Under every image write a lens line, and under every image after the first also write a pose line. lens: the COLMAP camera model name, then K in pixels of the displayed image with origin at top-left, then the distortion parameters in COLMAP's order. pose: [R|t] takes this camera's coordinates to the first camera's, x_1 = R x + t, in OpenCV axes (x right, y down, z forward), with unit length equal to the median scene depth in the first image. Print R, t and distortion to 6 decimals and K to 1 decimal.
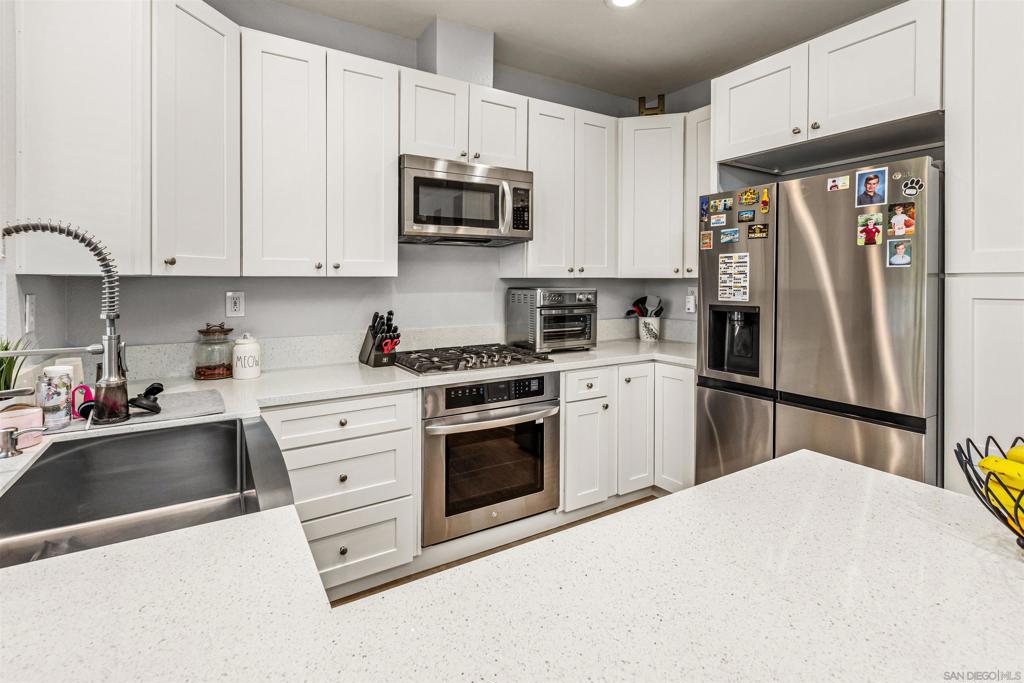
lens RADIAL K [[470.8, 0, 510.9], [0, 470.8, 279.9], [0, 0, 1]] dist [-0.013101, 0.000040]
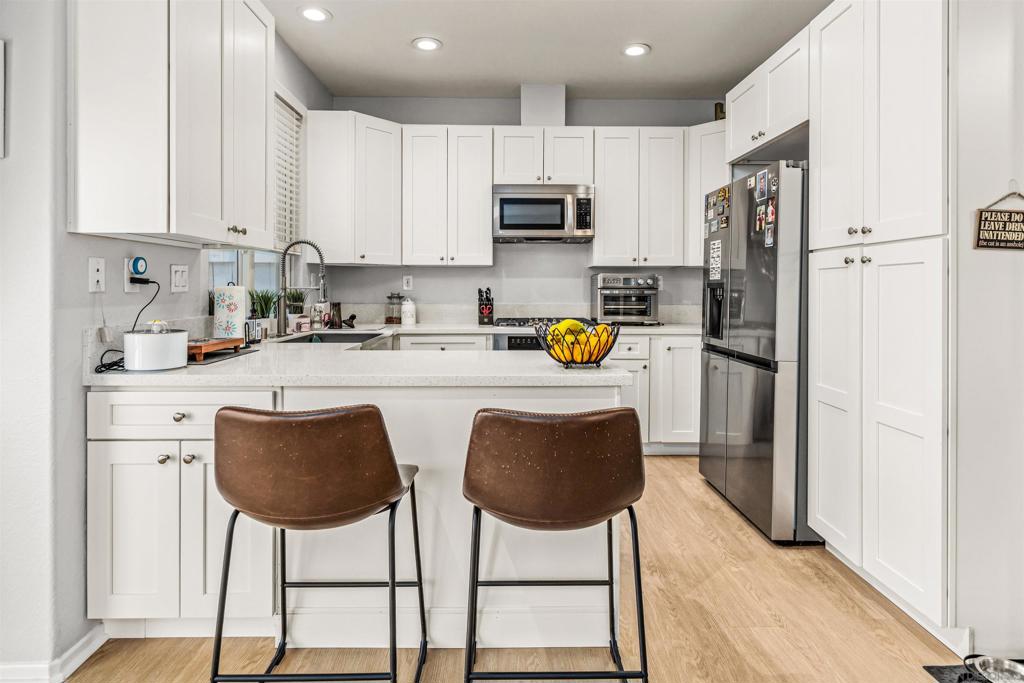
lens RADIAL K [[537.1, 0, 513.0], [0, 537.1, 282.5], [0, 0, 1]] dist [0.002888, 0.000282]
pose [[0.861699, -0.001411, -0.507418, 0.687290], [-0.001999, 0.999979, -0.006175, 0.058918], [0.507416, 0.006335, 0.861678, -0.453713]]
